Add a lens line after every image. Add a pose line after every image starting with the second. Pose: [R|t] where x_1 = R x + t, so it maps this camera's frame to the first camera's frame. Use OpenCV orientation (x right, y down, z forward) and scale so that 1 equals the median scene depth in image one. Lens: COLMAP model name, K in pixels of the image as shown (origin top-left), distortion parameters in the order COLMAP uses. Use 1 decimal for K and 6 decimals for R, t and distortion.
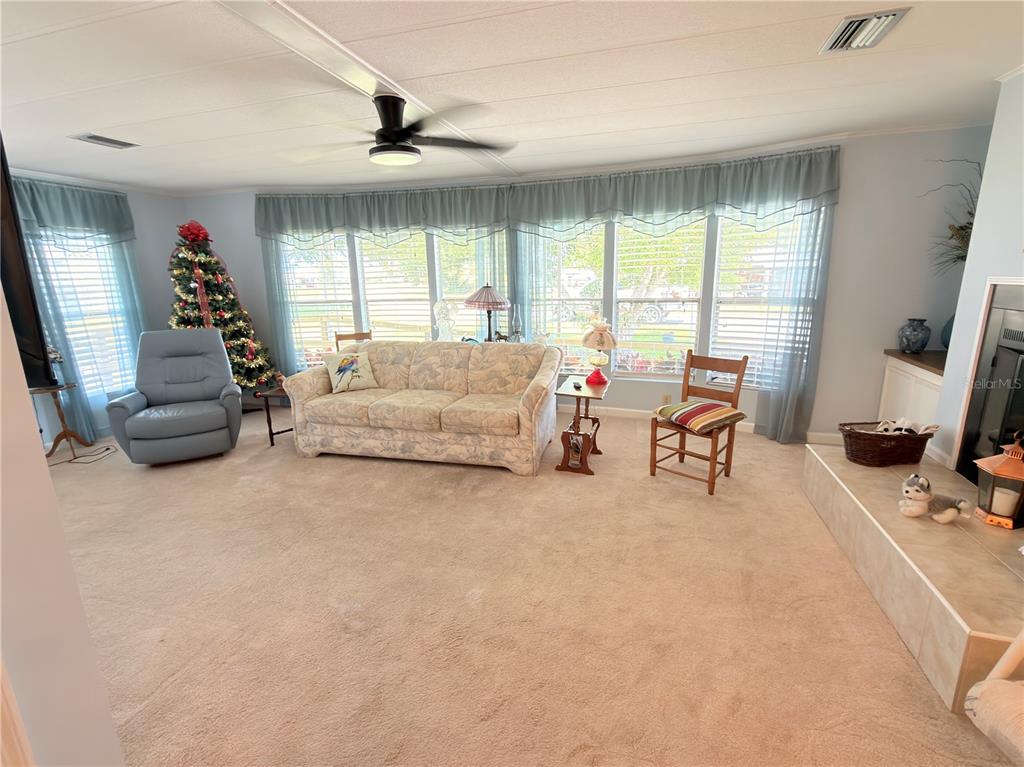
lens RADIAL K [[473.4, 0, 508.4], [0, 473.4, 385.2], [0, 0, 1]] dist [0.000008, -0.000817]
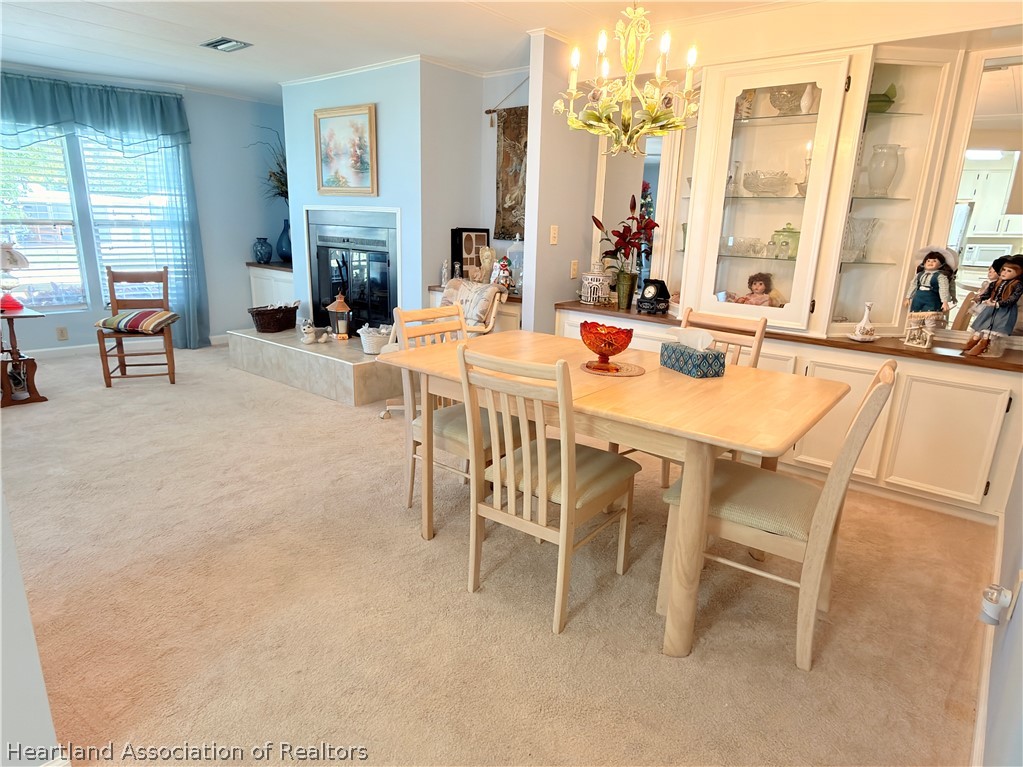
lens RADIAL K [[642.5, 0, 510.4], [0, 642.5, 392.2], [0, 0, 1]] dist [0.008395, 0.000874]
pose [[0.385751, -0.205565, 0.899410, -0.613541], [0.175903, 0.973366, 0.147024, 0.143765], [-0.905679, 0.101494, 0.411636, -0.370142]]
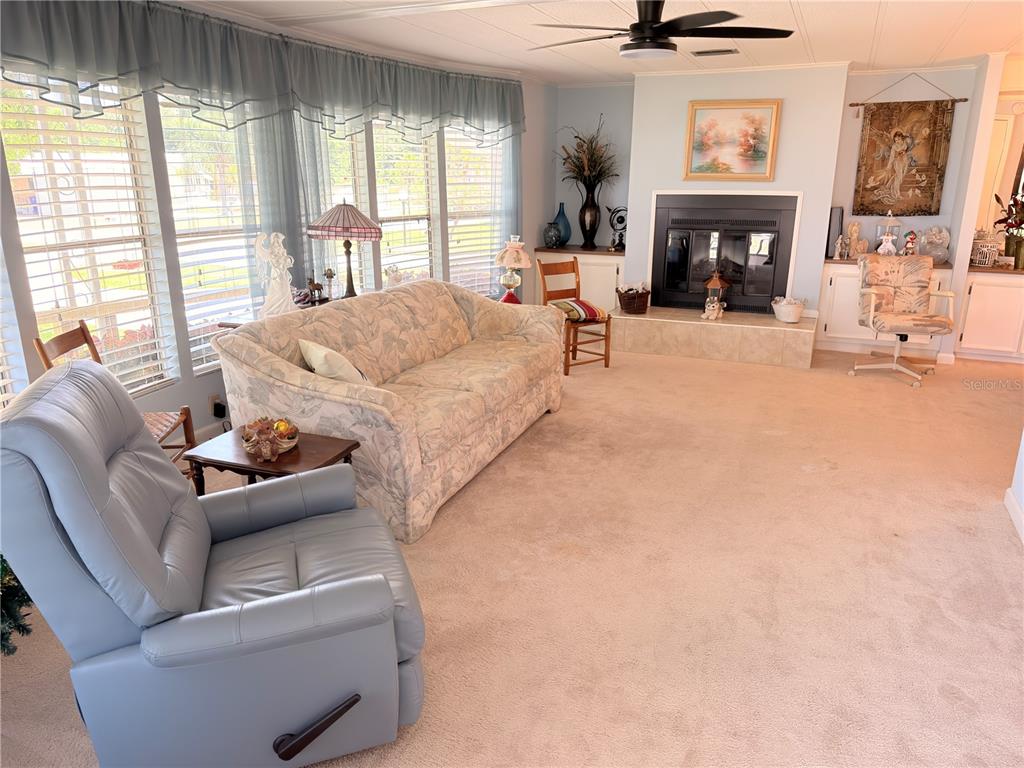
lens RADIAL K [[729.2, 0, 520.7], [0, 729.2, 401.2], [0, 0, 1]] dist [0.007749, -0.003687]
pose [[0.103331, -0.271147, 0.956975, -1.278843], [0.225513, 0.943457, 0.242967, -0.177980], [-0.968745, 0.190704, 0.158635, 0.823765]]
